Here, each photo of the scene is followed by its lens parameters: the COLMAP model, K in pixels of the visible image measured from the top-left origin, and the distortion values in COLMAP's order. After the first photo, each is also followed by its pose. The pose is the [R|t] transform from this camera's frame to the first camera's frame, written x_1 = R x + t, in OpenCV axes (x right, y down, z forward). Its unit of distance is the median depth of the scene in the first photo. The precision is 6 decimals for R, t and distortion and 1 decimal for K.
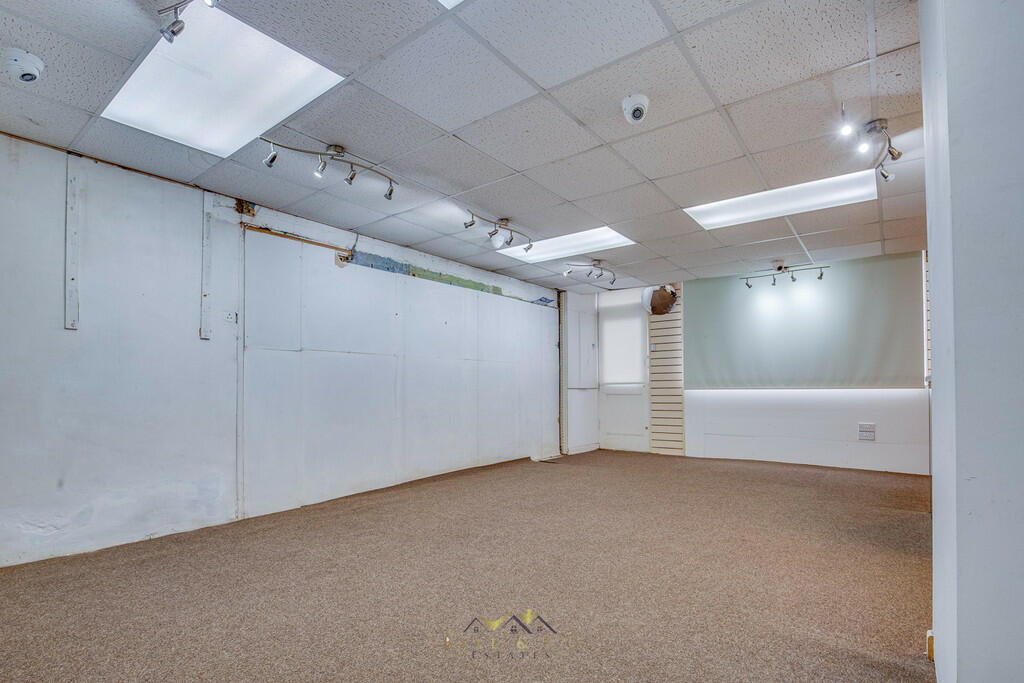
lens RADIAL K [[495.5, 0, 510.3], [0, 495.5, 377.3], [0, 0, 1]] dist [-0.000333, 0.000551]
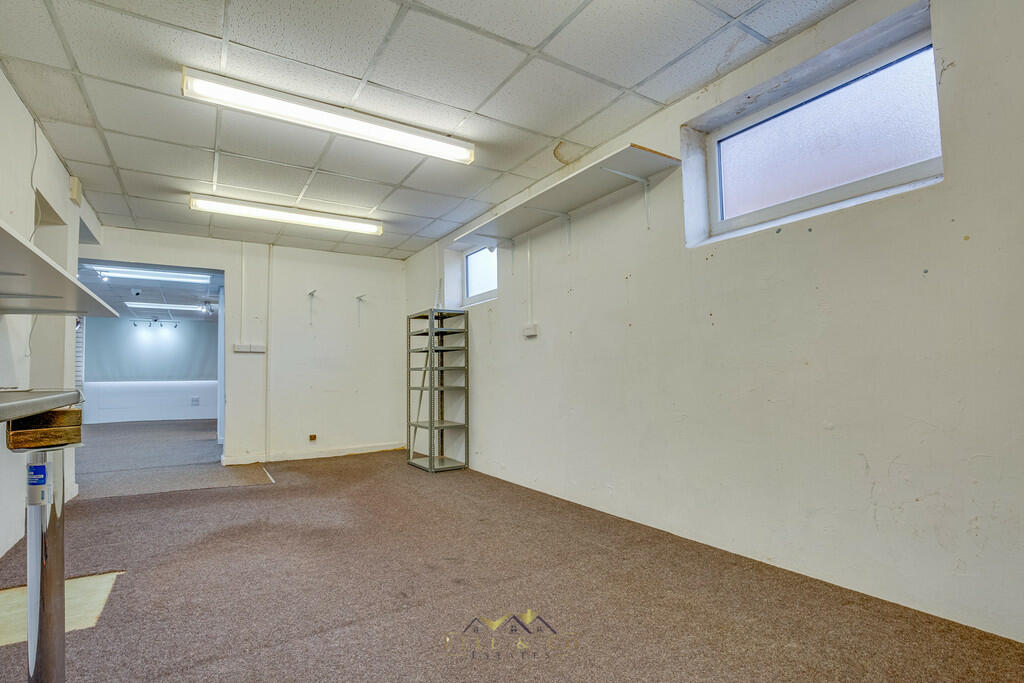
lens RADIAL K [[495.5, 0, 510.3], [0, 495.5, 377.3], [0, 0, 1]] dist [-0.000333, 0.000551]
pose [[0.350457, 0.009839, 0.936527, -0.735937], [-0.015340, 0.999871, -0.004764, -0.004726], [-0.936453, -0.012697, 0.350563, -0.932773]]
